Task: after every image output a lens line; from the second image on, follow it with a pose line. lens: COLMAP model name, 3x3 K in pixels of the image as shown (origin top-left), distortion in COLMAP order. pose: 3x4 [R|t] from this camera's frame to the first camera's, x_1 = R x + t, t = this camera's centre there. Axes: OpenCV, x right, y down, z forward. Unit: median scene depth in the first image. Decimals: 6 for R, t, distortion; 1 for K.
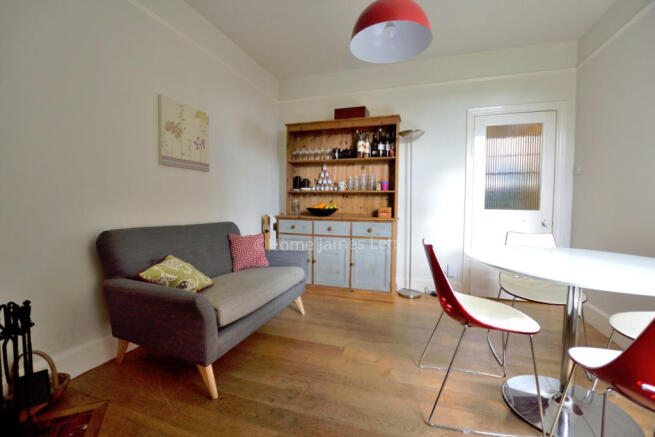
lens RADIAL K [[287.3, 0, 325.5], [0, 287.3, 213.6], [0, 0, 1]] dist [-0.029914, -0.000011]
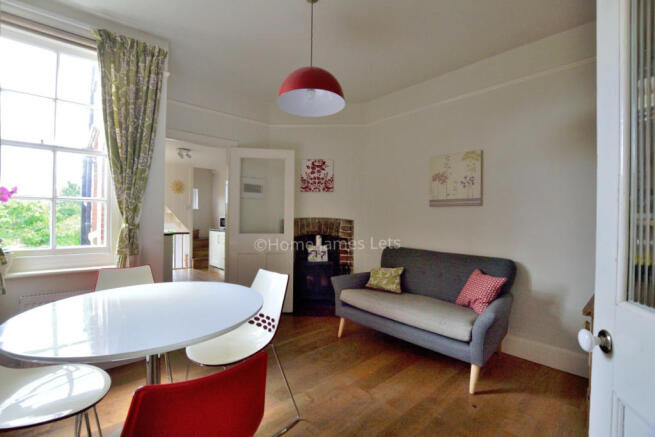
lens RADIAL K [[287.3, 0, 324.9], [0, 287.3, 222.1], [0, 0, 1]] dist [-0.029914, -0.000011]
pose [[-0.481792, -0.002461, -0.876282, 0.840632], [-0.048119, 0.998562, 0.023653, -0.095761], [0.874964, 0.053561, -0.481217, 1.131696]]
